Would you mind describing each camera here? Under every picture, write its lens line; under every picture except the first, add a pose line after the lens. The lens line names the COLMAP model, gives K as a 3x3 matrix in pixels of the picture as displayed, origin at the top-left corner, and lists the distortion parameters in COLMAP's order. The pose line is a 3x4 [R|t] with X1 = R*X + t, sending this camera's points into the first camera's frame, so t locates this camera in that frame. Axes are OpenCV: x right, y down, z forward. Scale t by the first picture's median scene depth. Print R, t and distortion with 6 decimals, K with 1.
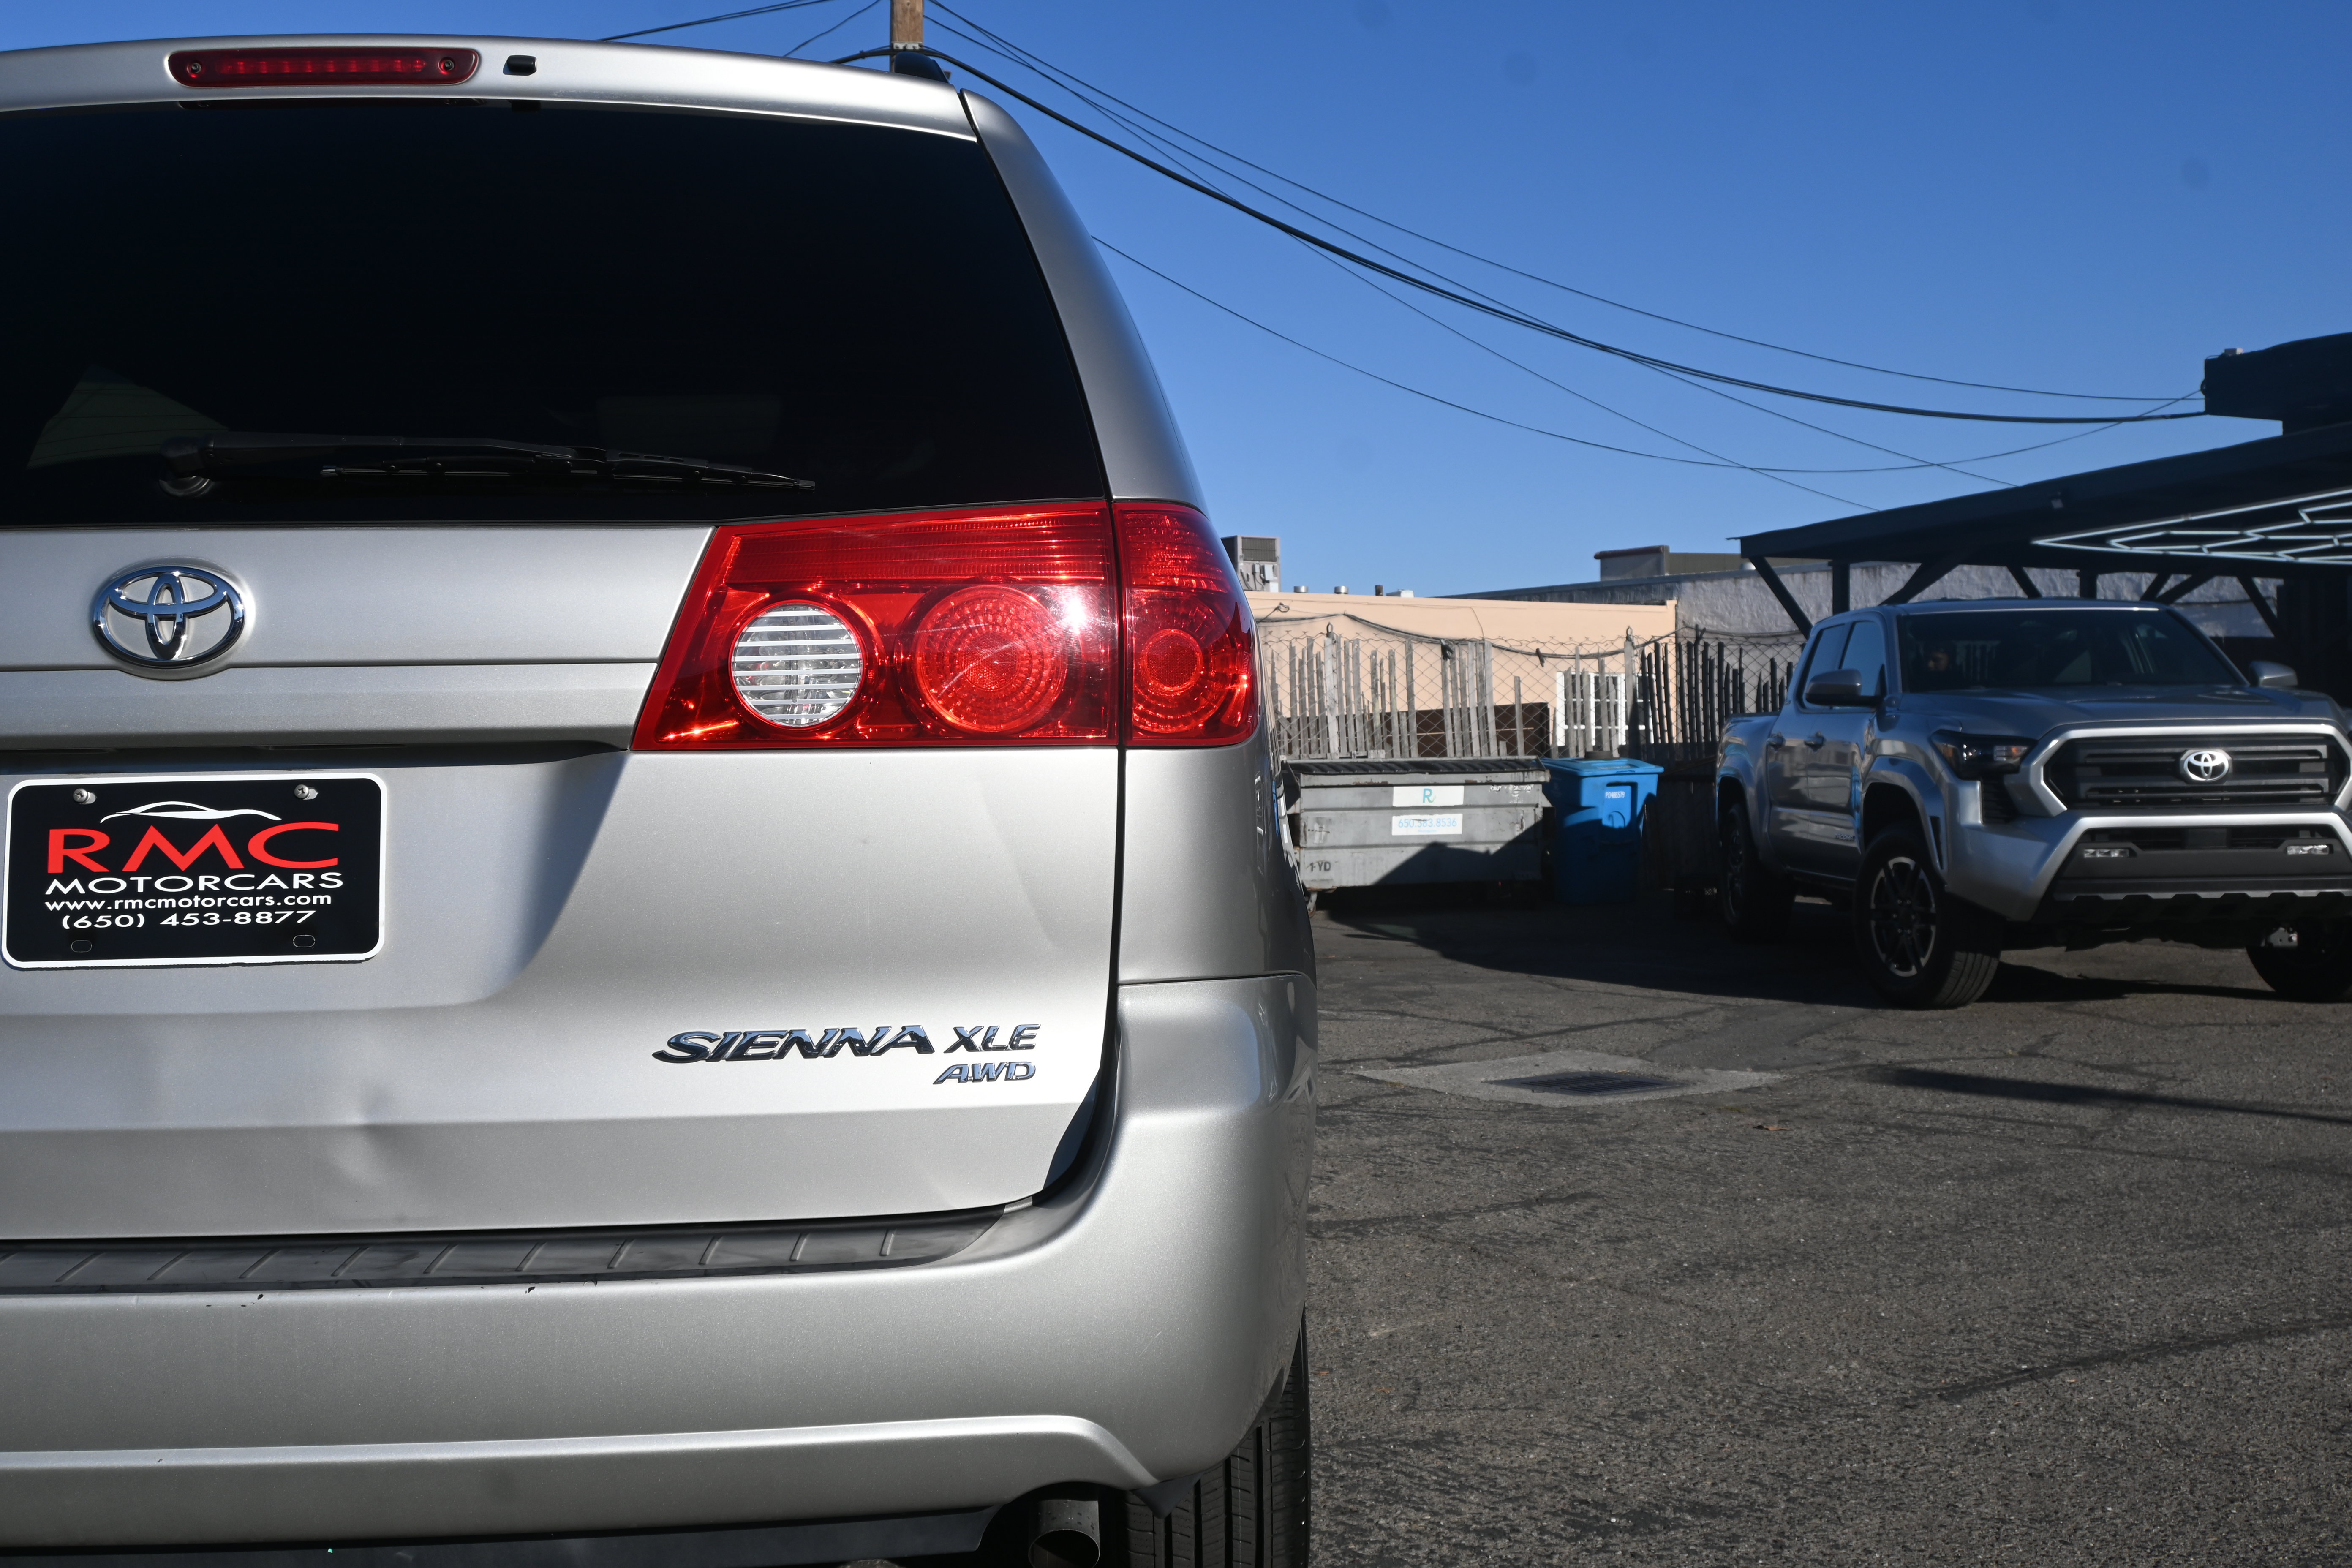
lens RADIAL K [[2358.7, 0, 1176.0], [0, 2358.7, 784.0], [0, 0, 1]] dist [-0.008384, -0.015347]
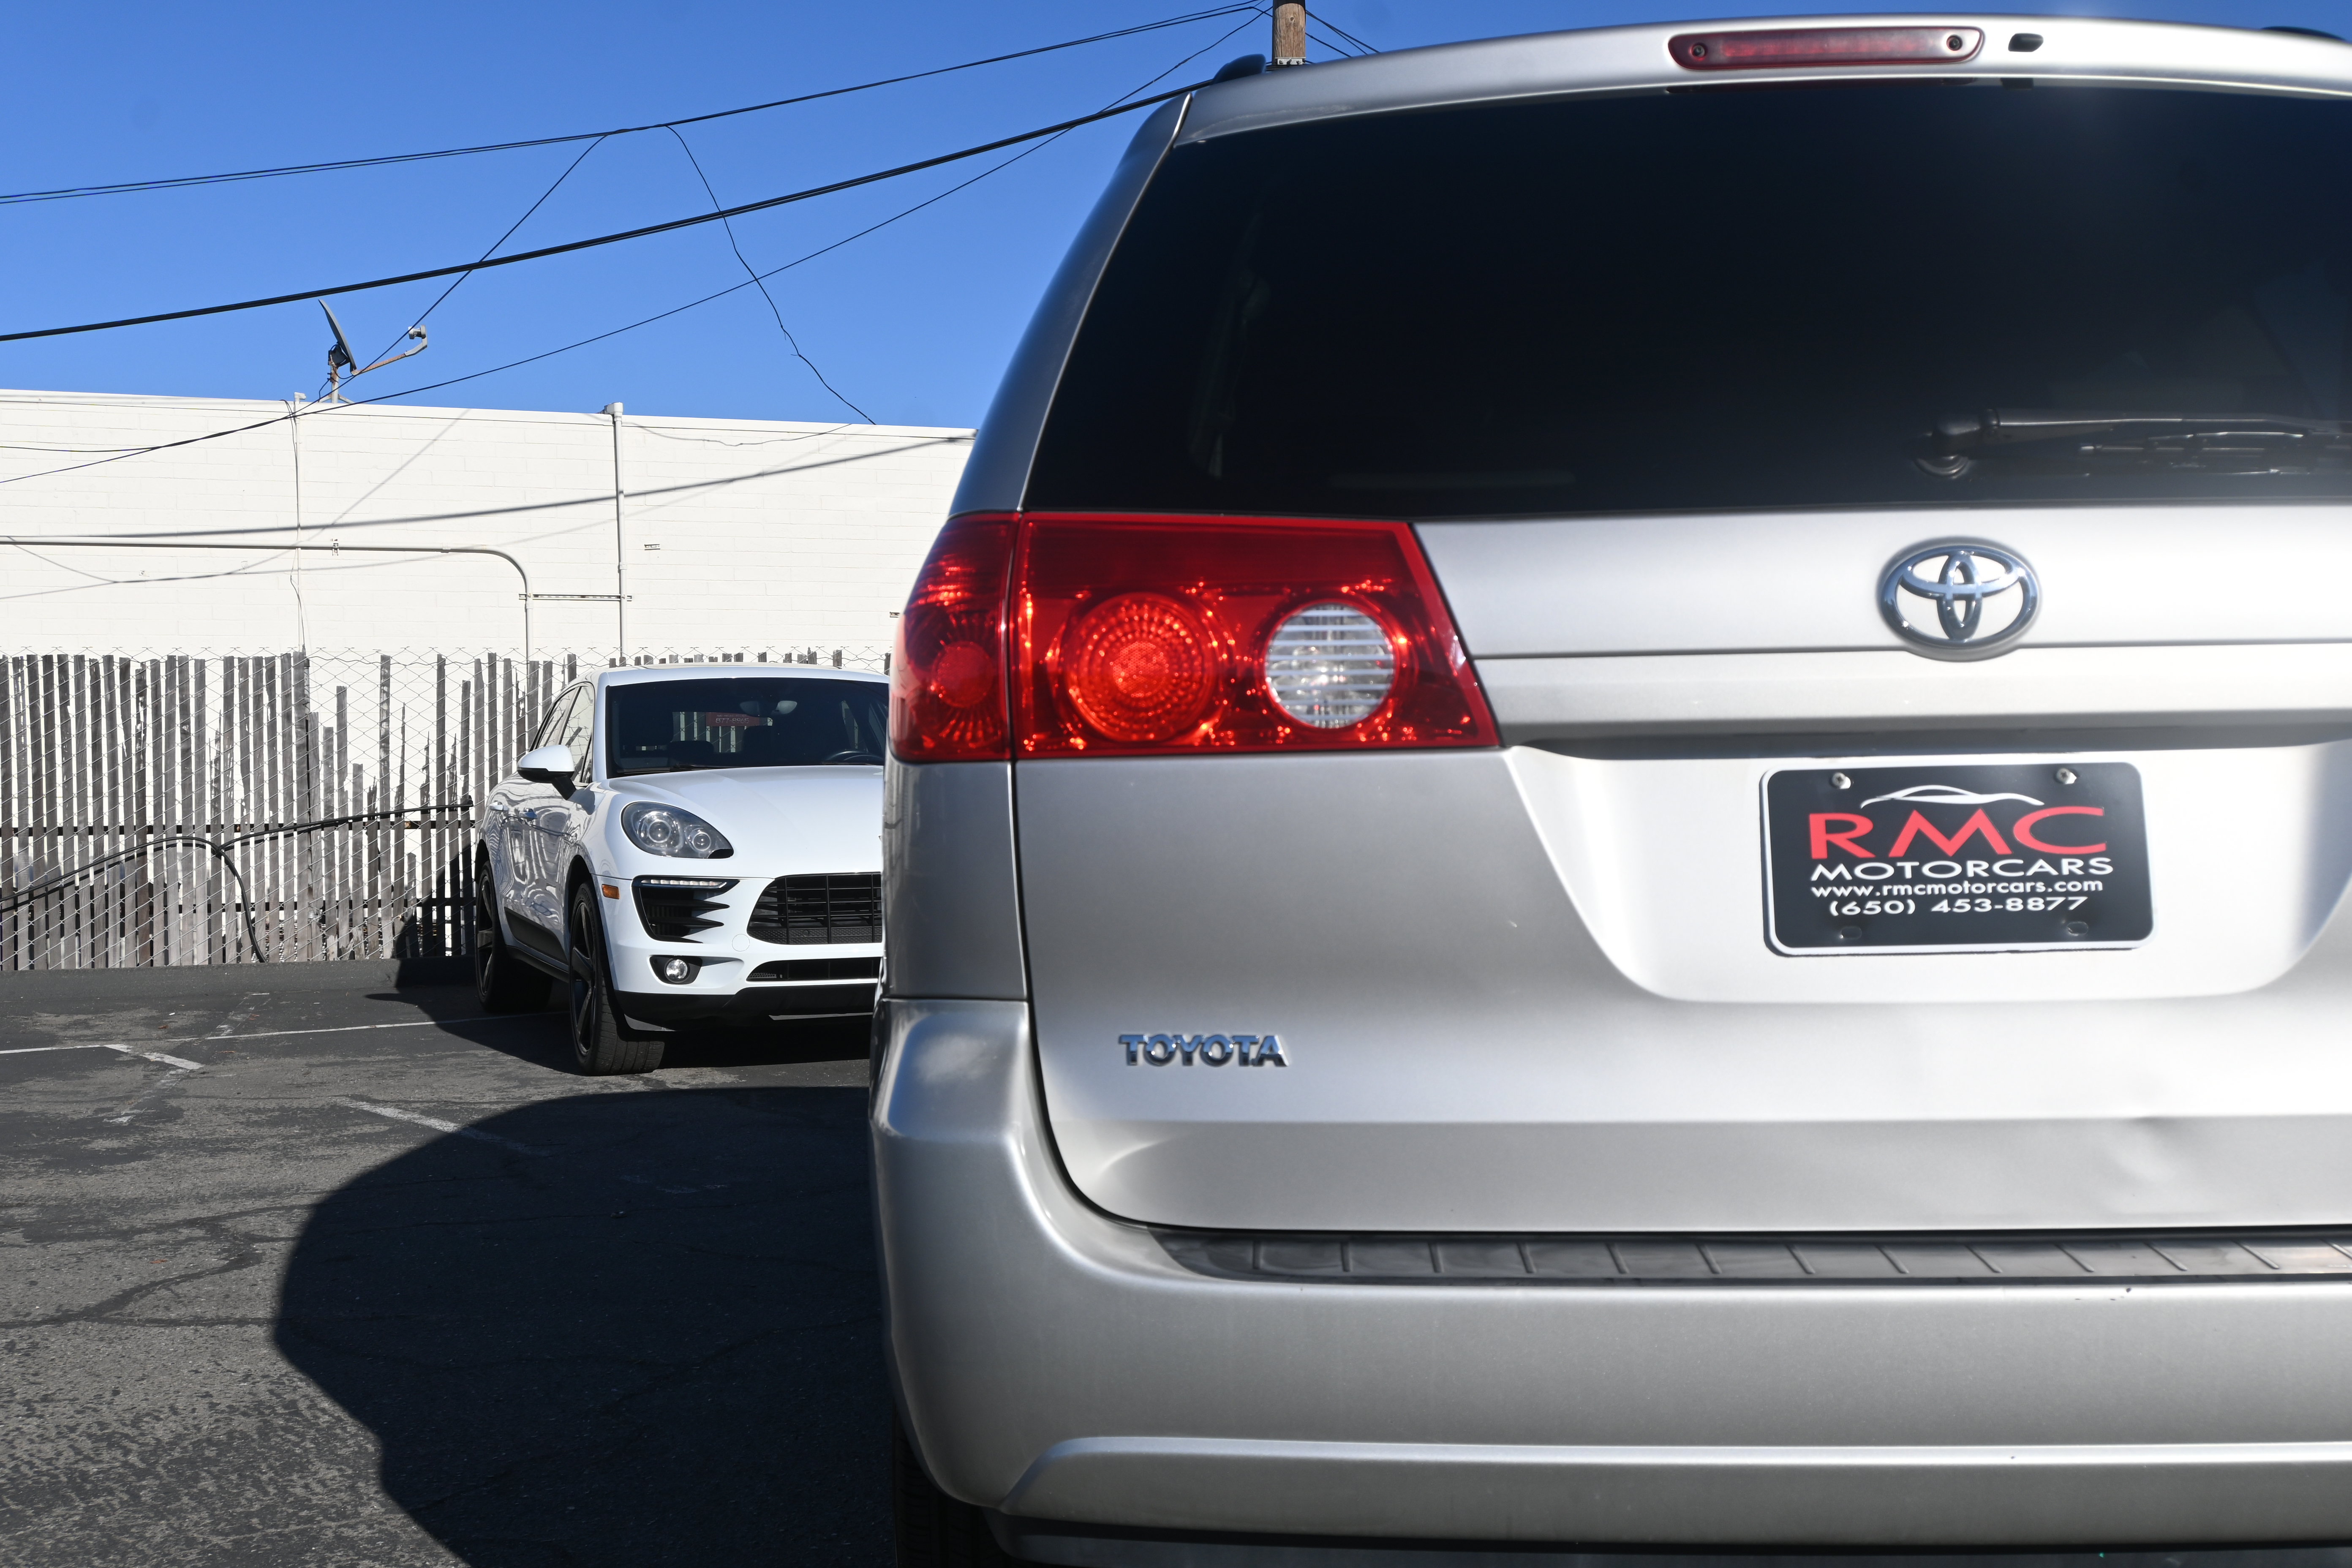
lens RADIAL K [[2354.2, 0, 1176.0], [0, 2354.2, 784.0], [0, 0, 1]] dist [0.001608, 0.010291]
pose [[0.997393, -0.002054, -0.072133, -0.673116], [0.001513, 0.999970, -0.007563, 0.013707], [0.072147, 0.007434, 0.997366, -0.002909]]
